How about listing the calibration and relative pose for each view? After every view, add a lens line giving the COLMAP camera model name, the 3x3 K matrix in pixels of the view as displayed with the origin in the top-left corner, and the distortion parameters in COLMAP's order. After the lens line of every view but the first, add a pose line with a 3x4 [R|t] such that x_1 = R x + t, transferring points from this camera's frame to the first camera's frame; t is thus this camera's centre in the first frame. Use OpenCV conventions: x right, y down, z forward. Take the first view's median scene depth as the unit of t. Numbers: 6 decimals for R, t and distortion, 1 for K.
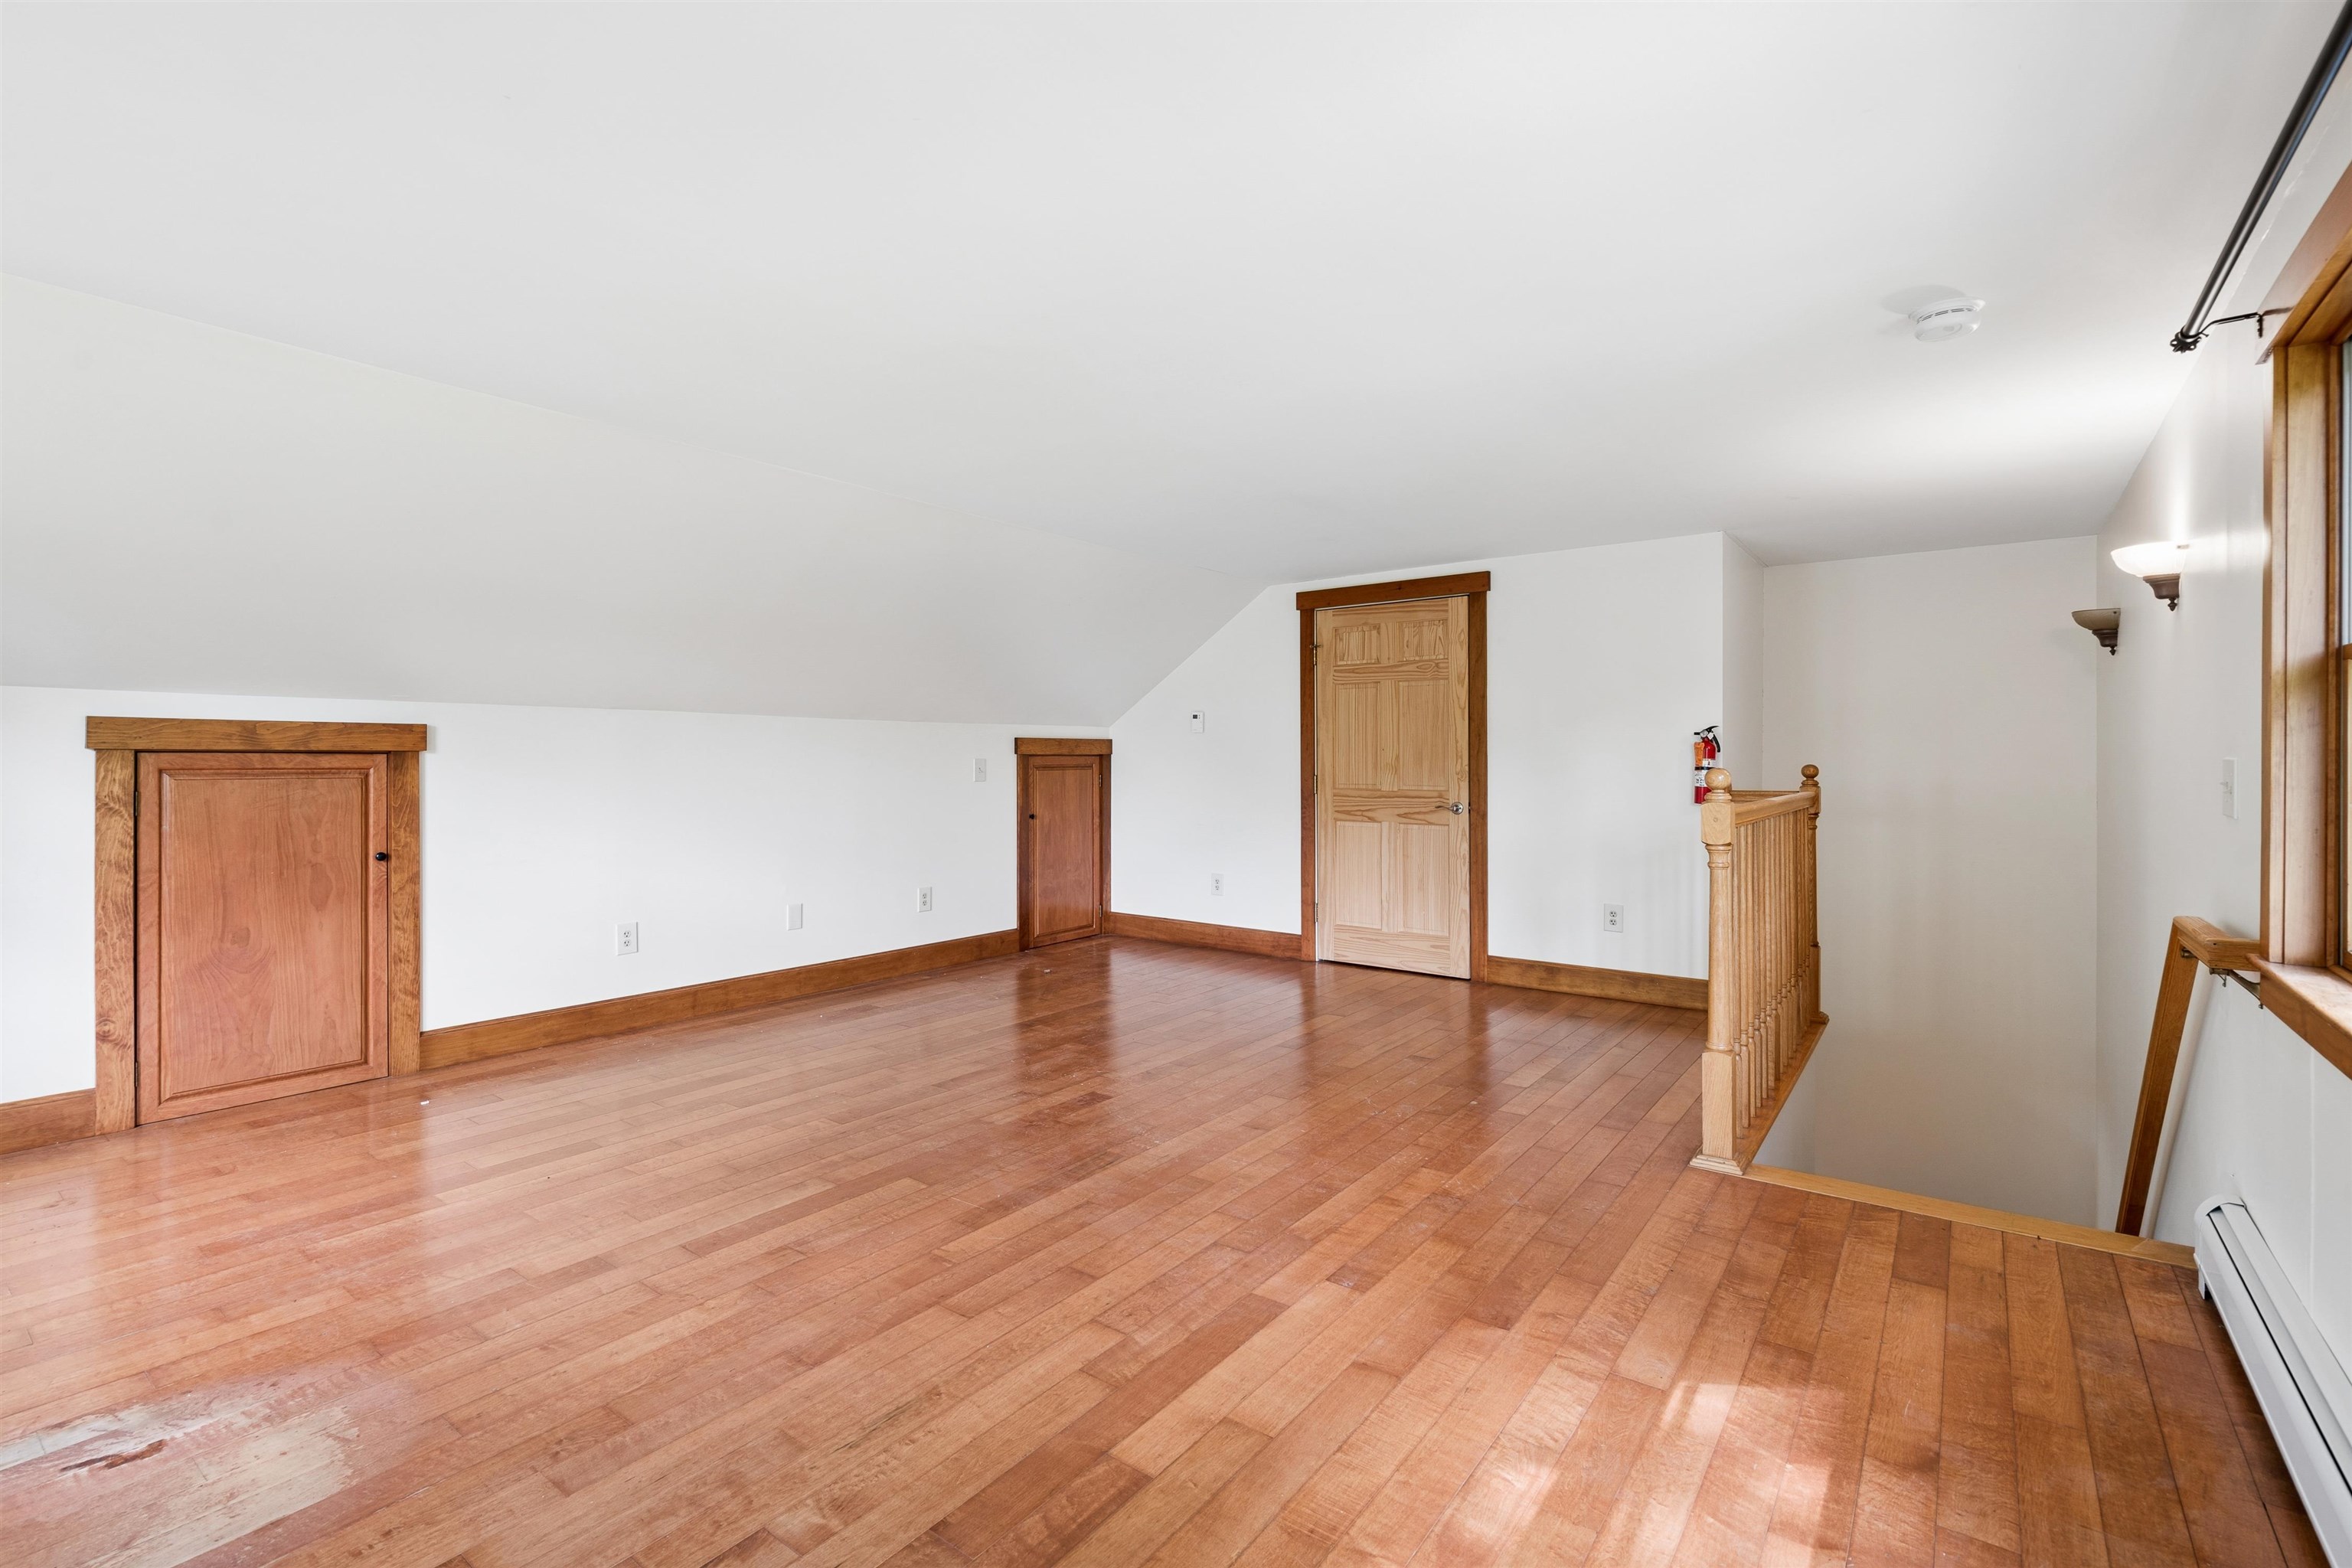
lens RADIAL K [[1085.6, 0, 1175.4], [0, 1085.6, 769.4], [0, 0, 1]] dist [-0.003825, 0.001826]
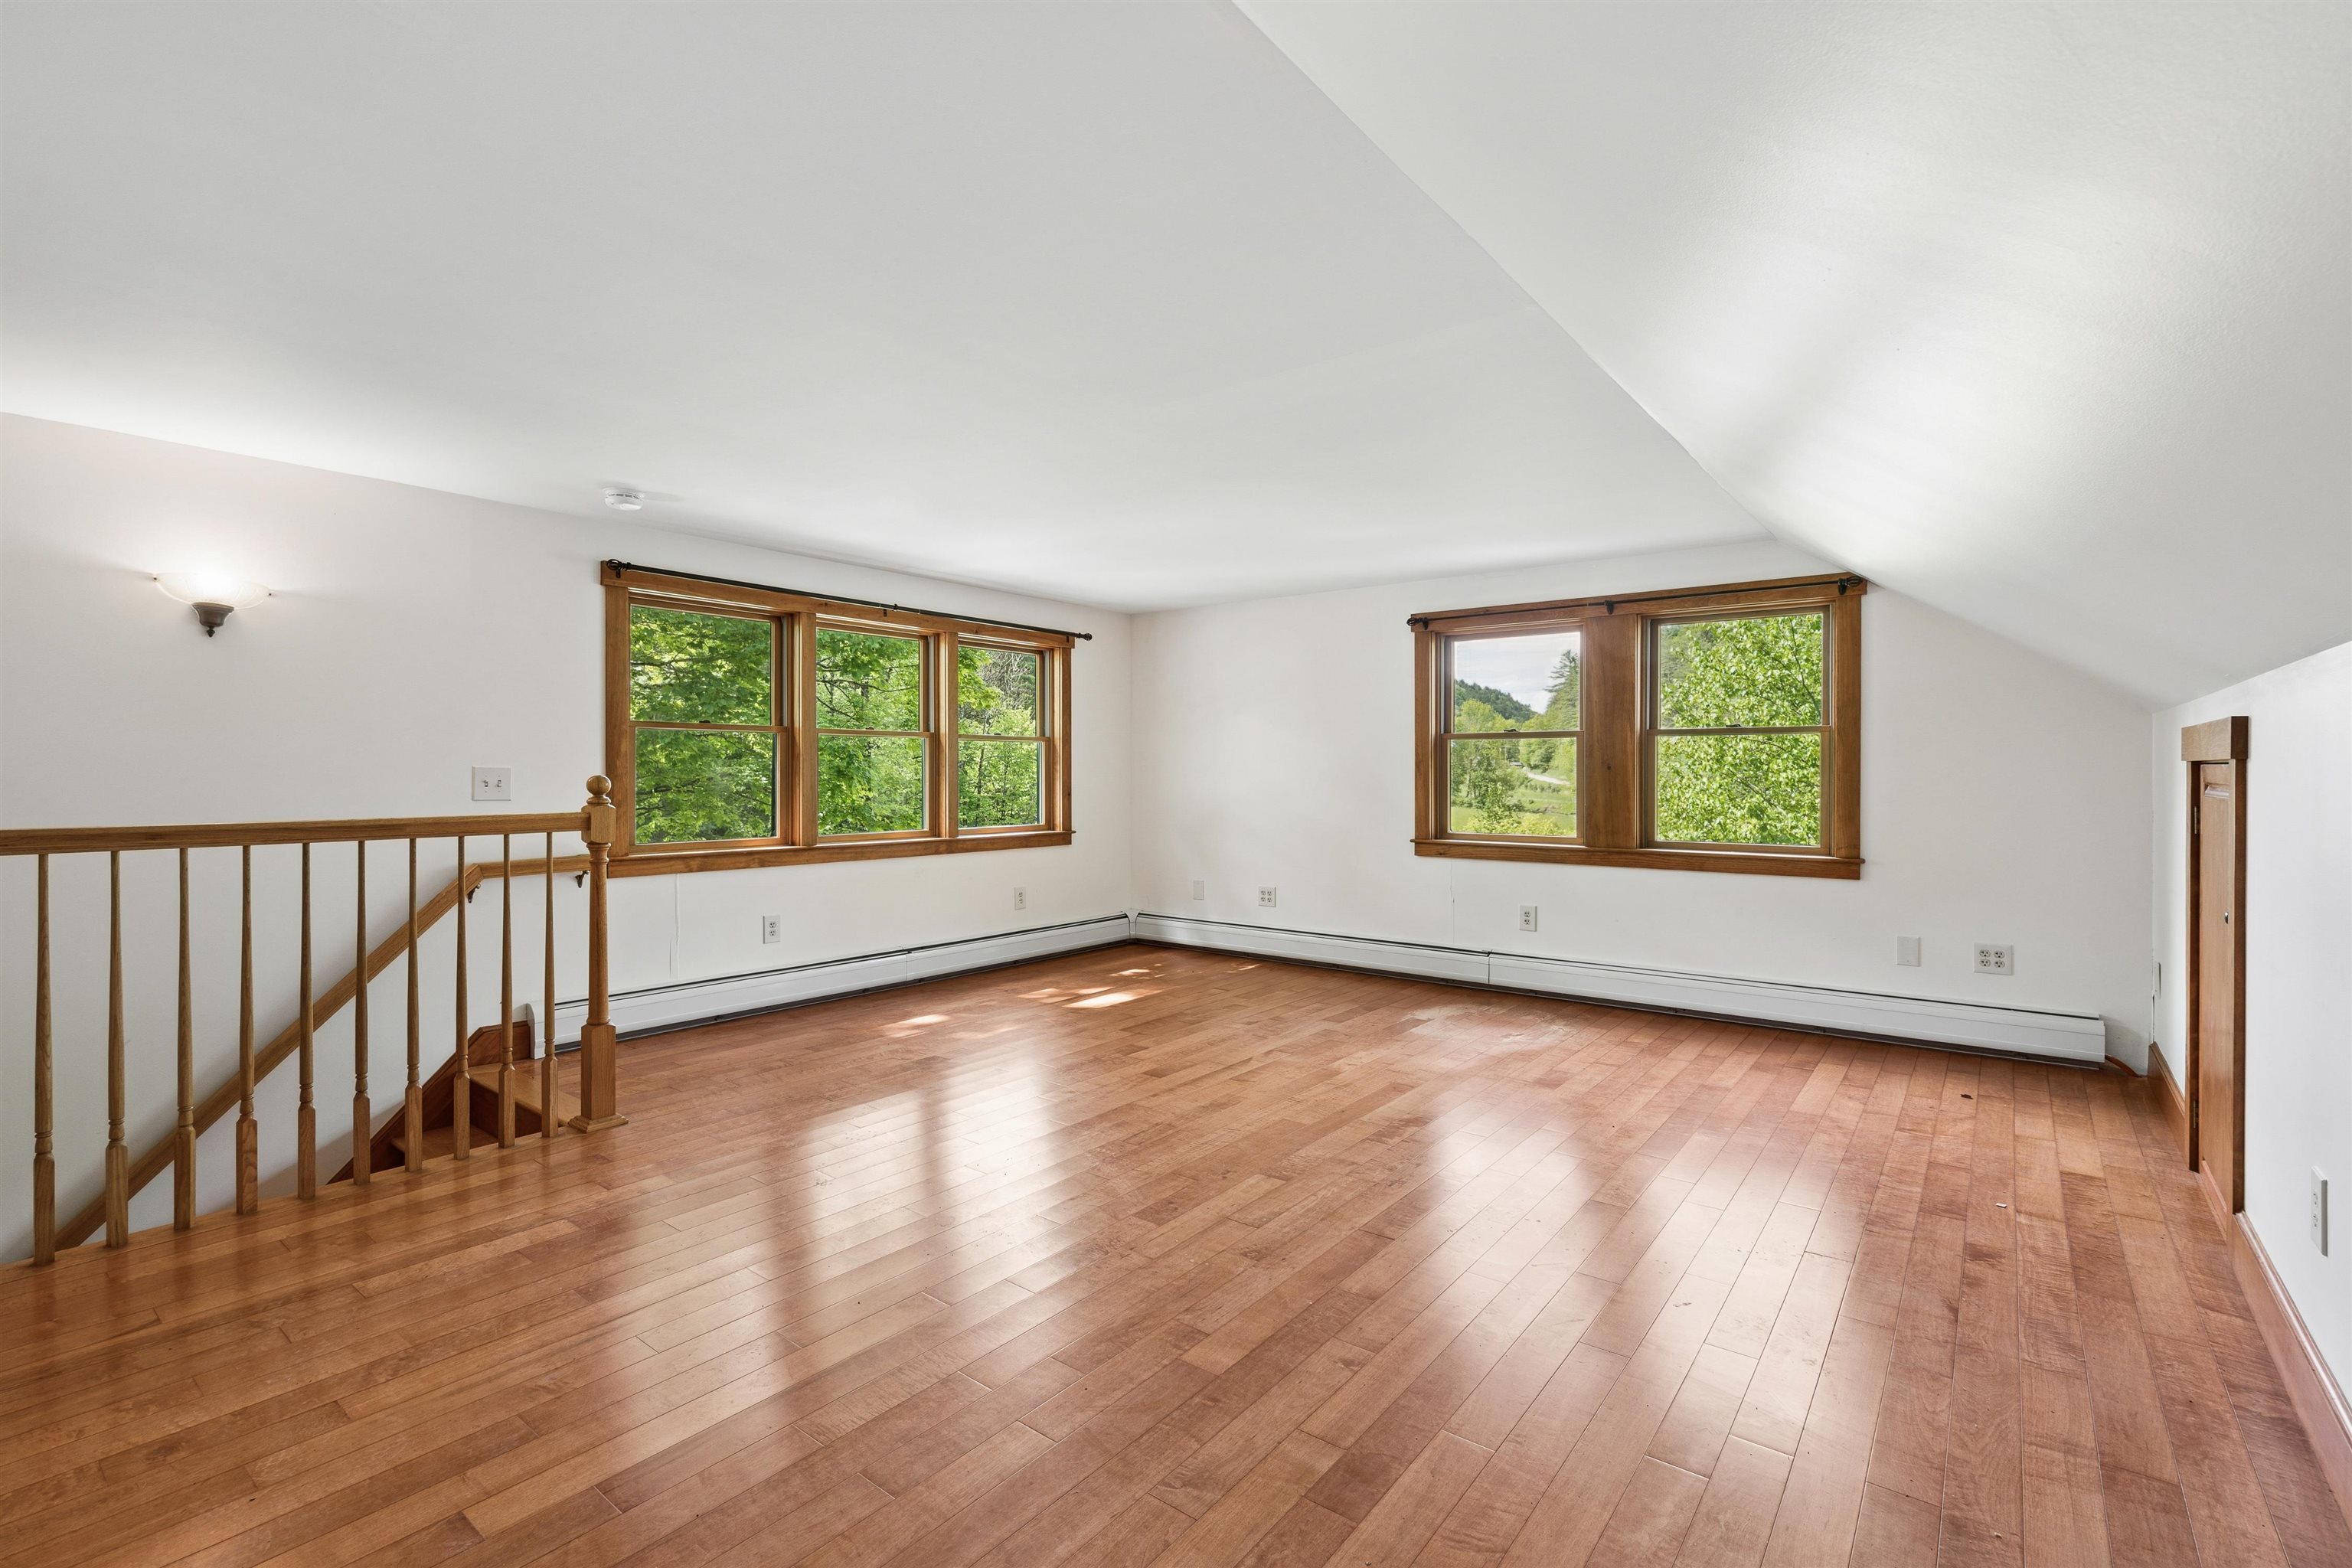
lens RADIAL K [[1085.6, 0, 1175.9], [0, 1085.6, 774.2], [0, 0, 1]] dist [-0.003825, 0.001826]
pose [[-0.999850, 0.001108, 0.017279, -0.124305], [0.001360, 0.999893, 0.014554, -0.020280], [-0.017261, 0.014576, -0.999745, 2.149695]]
